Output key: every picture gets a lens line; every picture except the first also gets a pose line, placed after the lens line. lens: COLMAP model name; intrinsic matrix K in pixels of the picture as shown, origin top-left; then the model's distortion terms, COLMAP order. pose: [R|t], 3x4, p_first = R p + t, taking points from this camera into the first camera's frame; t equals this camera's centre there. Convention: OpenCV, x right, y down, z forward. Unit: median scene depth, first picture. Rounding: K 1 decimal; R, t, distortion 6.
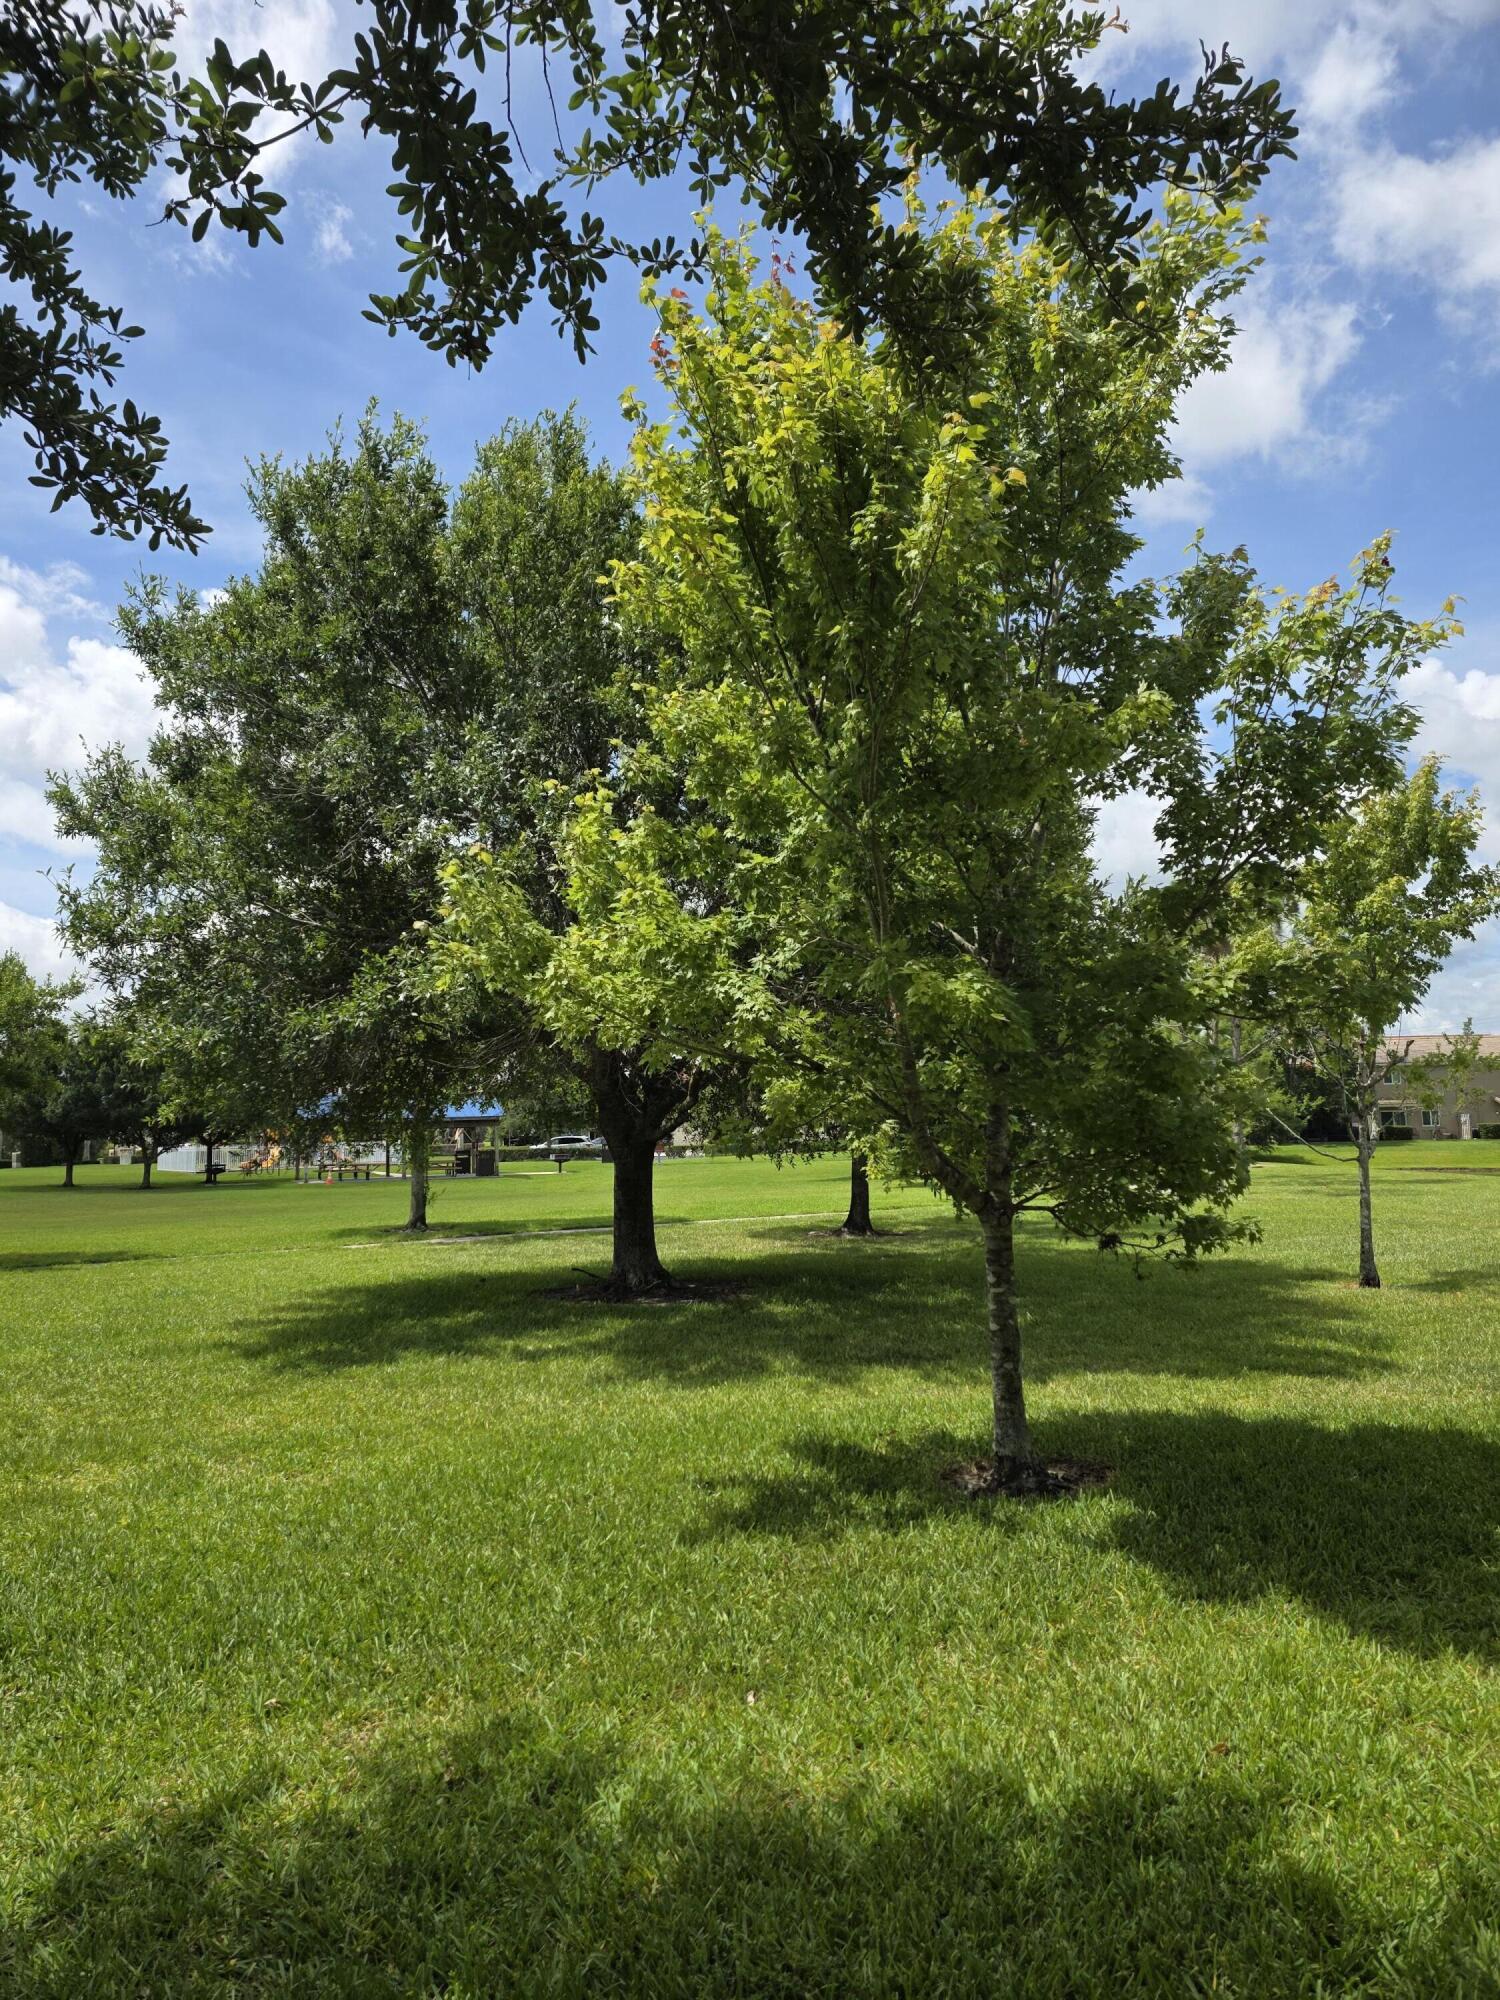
lens RADIAL K [[1306.6, 0, 750.0], [0, 1306.6, 1000.0], [0, 0, 1]] dist [0.090917, -0.089970]
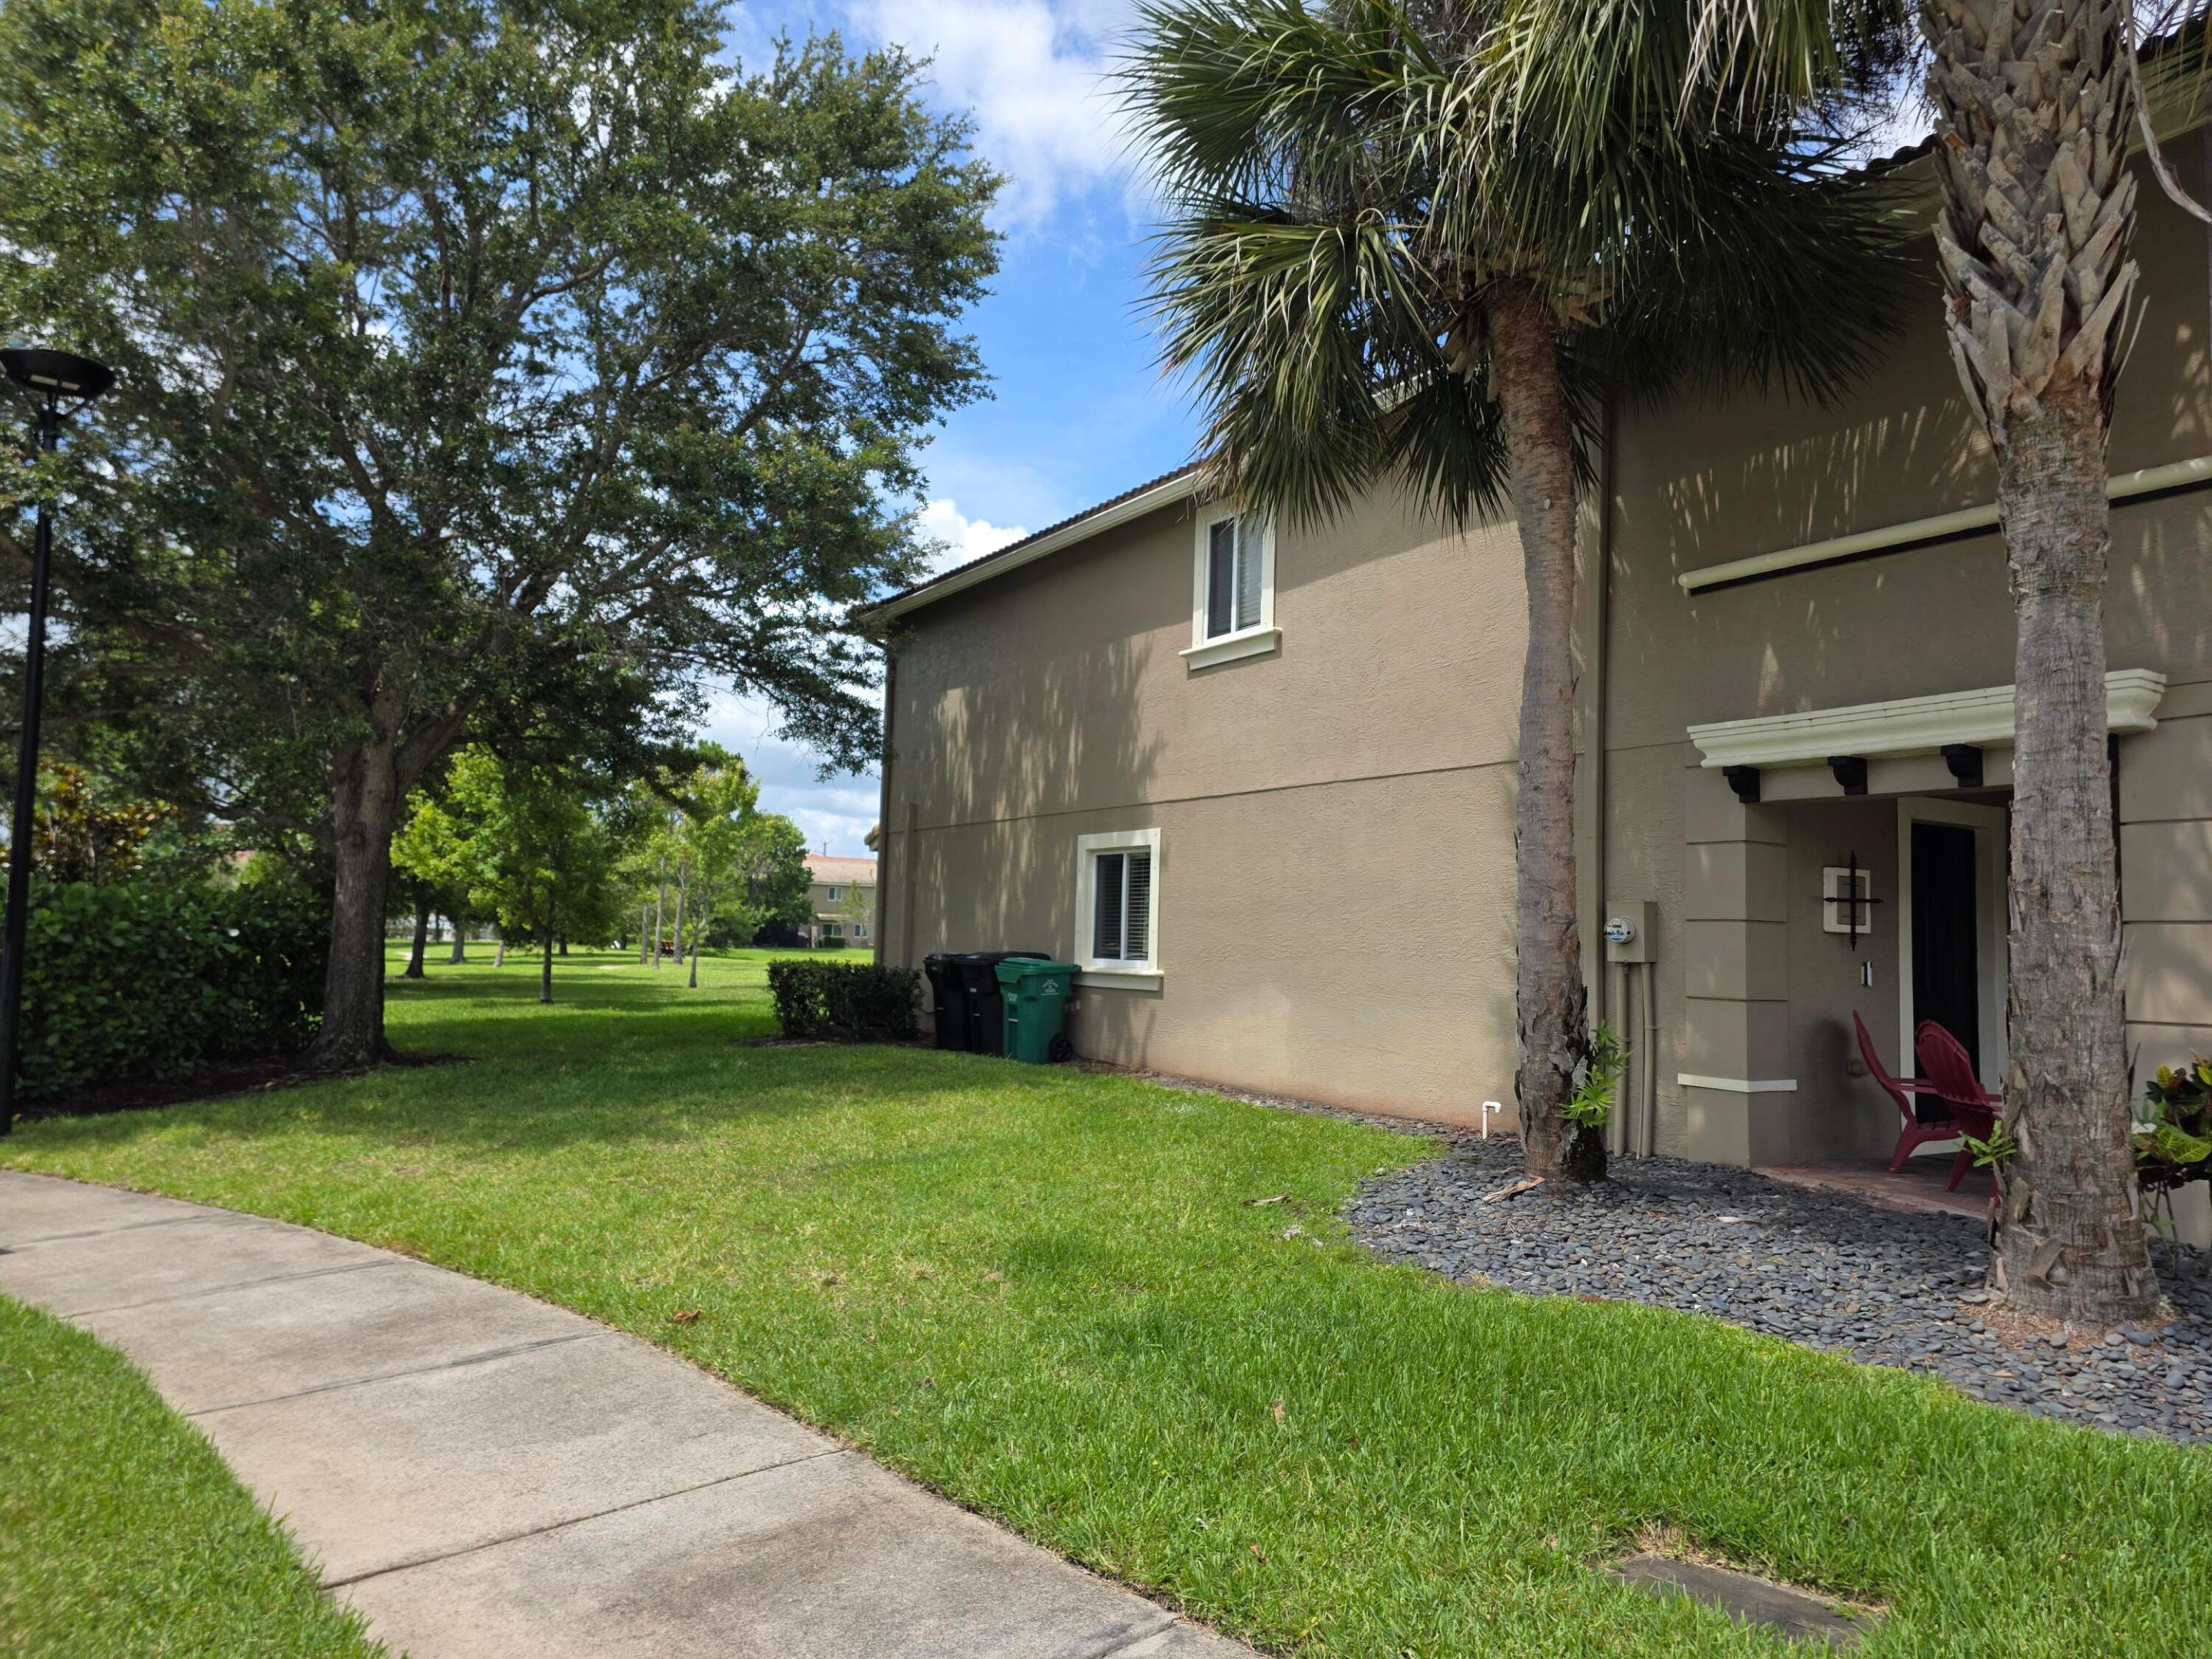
lens RADIAL K [[1445.1, 0, 1117.5], [0, 1445.1, 827.6], [0, 0, 1]] dist [0.090917, -0.089970]
pose [[0.816105, 0.084413, 0.571706, -0.734483], [-0.097490, 0.995206, -0.007777, -0.211216], [-0.569622, -0.049389, 0.820422, -2.707938]]
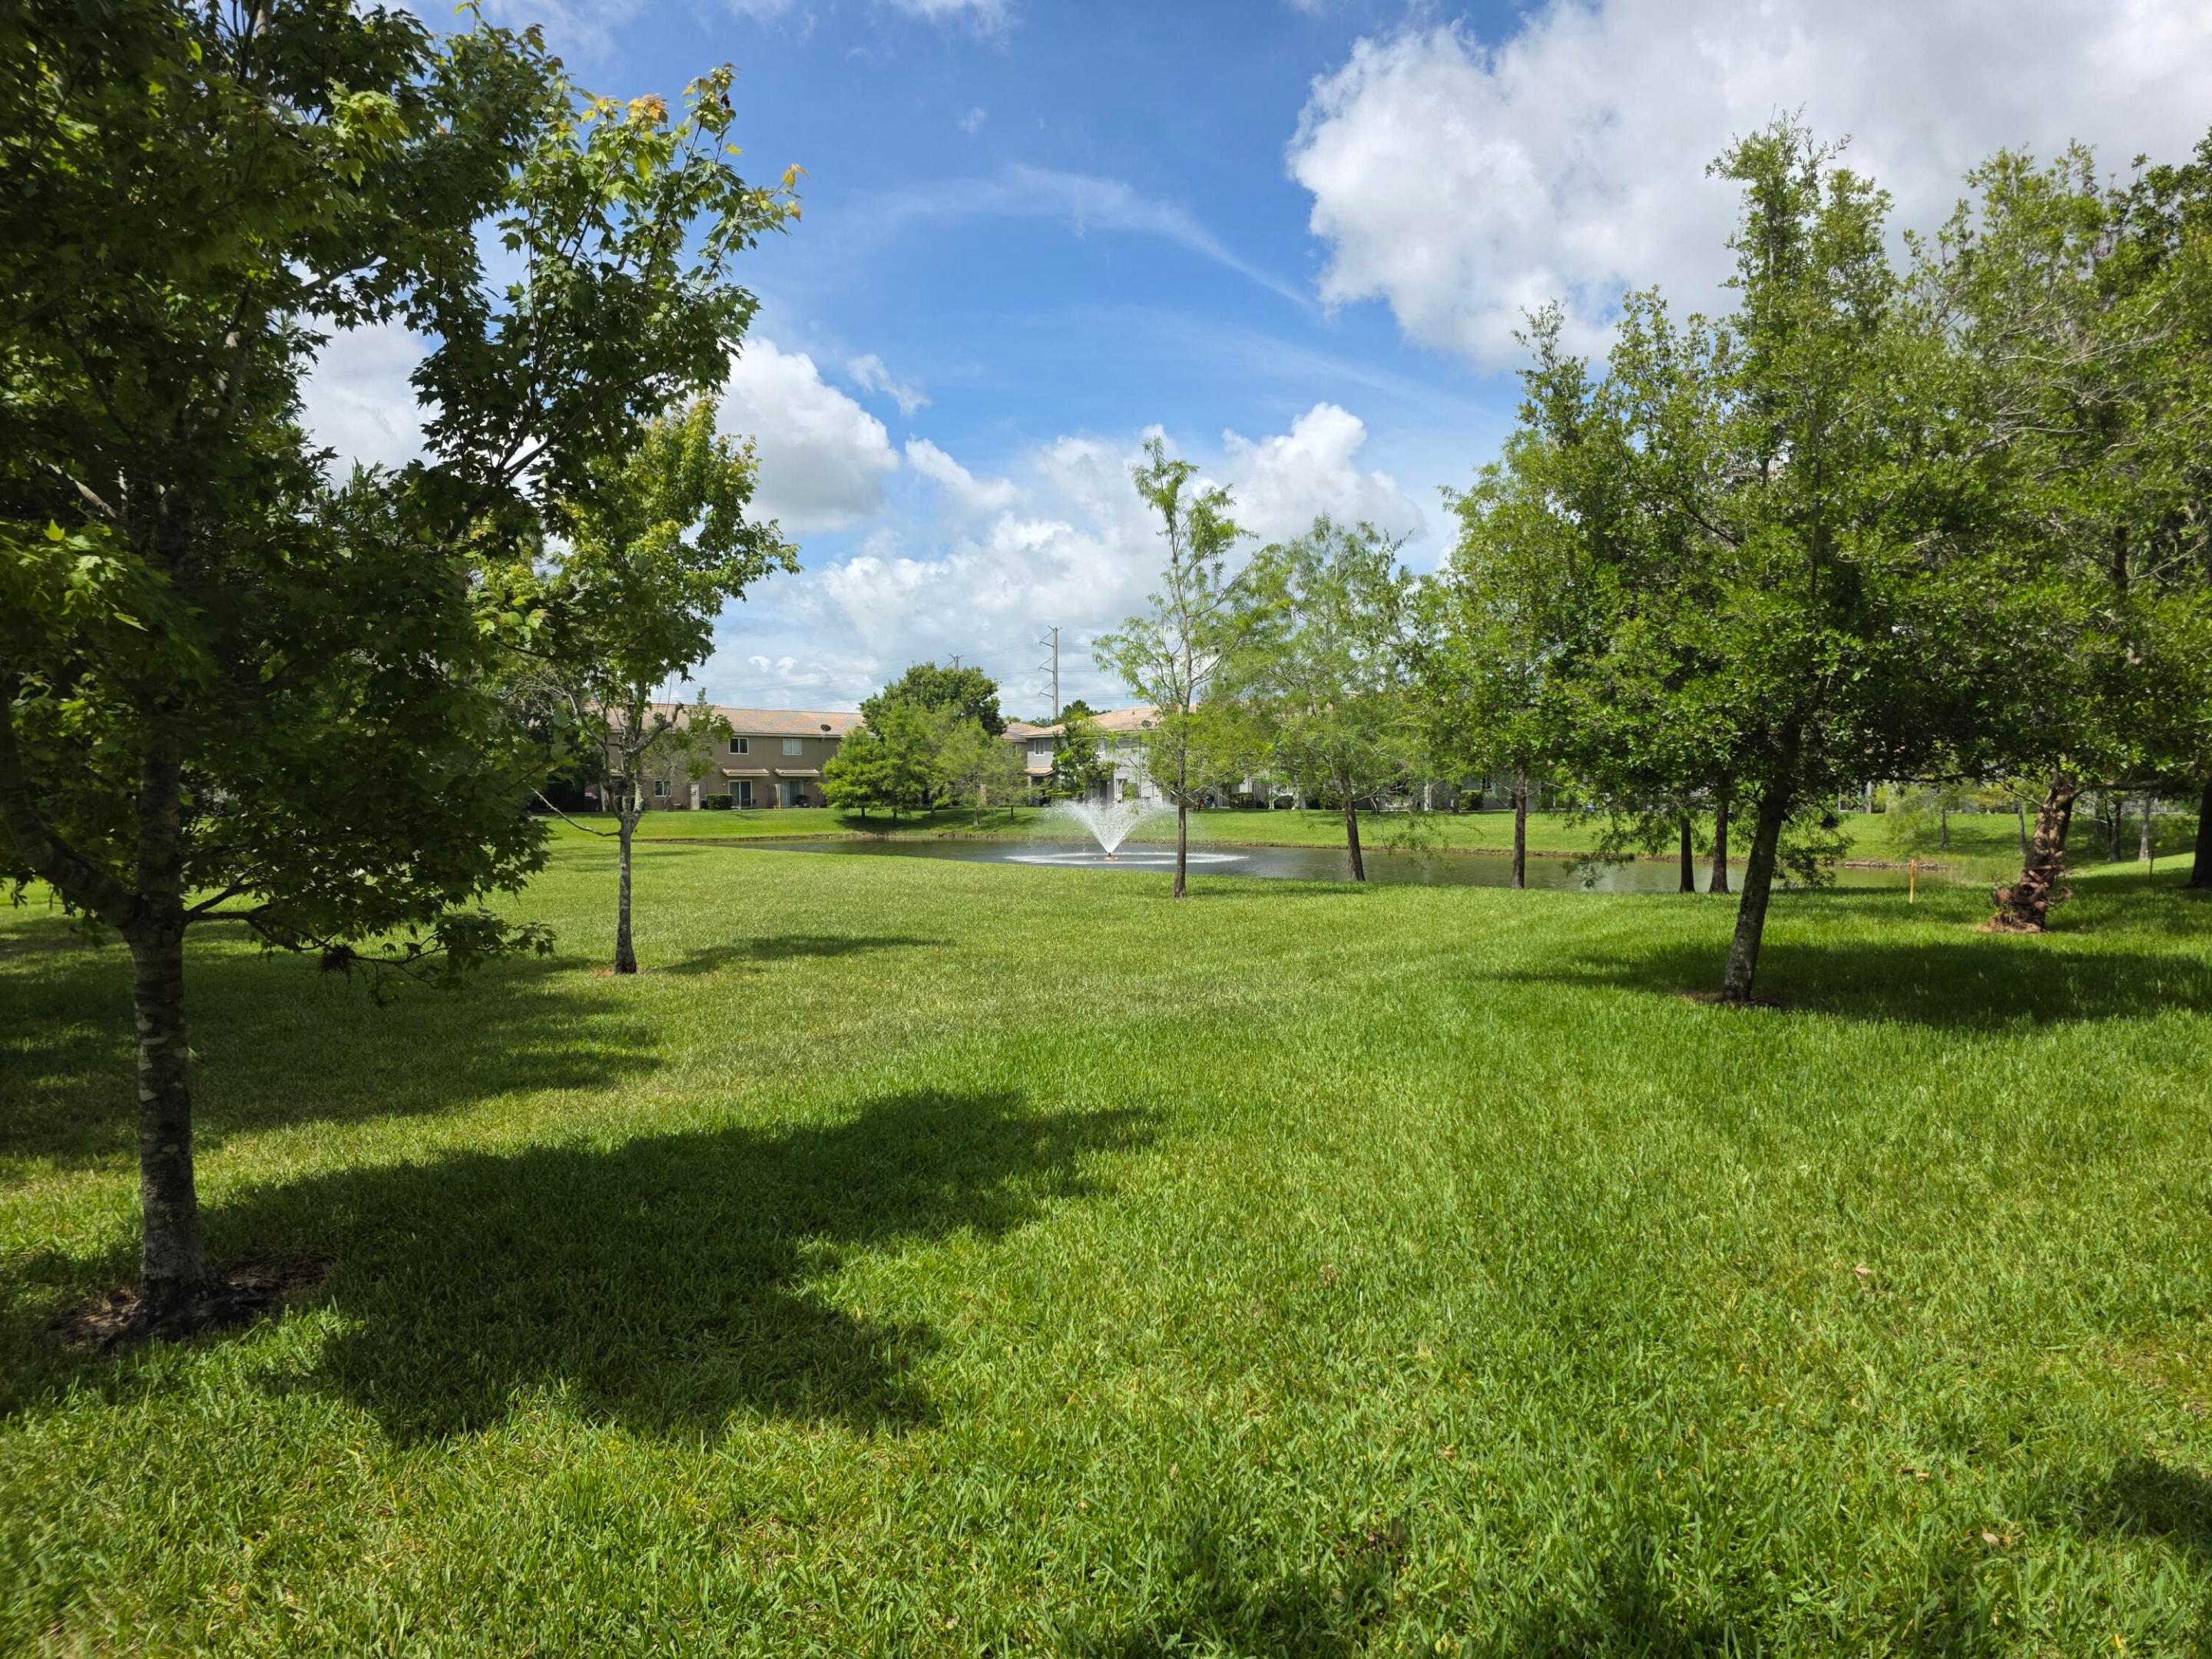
lens RADIAL K [[1424.2, 0, 1109.1], [0, 1424.2, 862.7], [0, 0, 1]] dist [0.042403, -0.052944]
pose [[0.709763, -0.020459, 0.704144, 0.022278], [-0.079703, 0.990827, 0.109128, 0.013454], [-0.699917, -0.133577, 0.701622, 0.159056]]
